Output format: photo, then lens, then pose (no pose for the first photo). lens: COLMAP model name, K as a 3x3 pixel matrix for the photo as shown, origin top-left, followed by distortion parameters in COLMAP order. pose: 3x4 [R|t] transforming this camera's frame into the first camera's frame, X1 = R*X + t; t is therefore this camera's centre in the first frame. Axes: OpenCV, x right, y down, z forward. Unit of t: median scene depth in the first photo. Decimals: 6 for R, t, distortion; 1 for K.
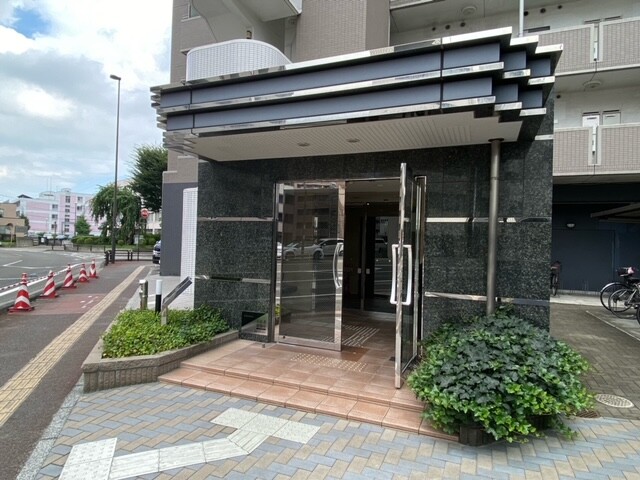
lens RADIAL K [[389.9, 0, 322.4], [0, 389.9, 232.6], [0, 0, 1]] dist [0.018128, -0.002800]
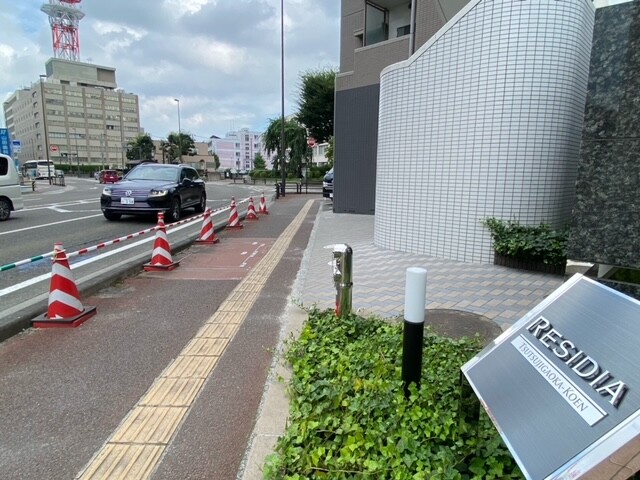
lens RADIAL K [[389.9, 0, 322.4], [0, 389.9, 232.6], [0, 0, 1]] dist [0.018128, -0.002800]
pose [[0.923333, 0.041145, -0.381789, -0.048321], [0.024347, 0.985970, 0.165139, 0.006522], [0.383227, -0.161774, 0.909377, 0.094594]]
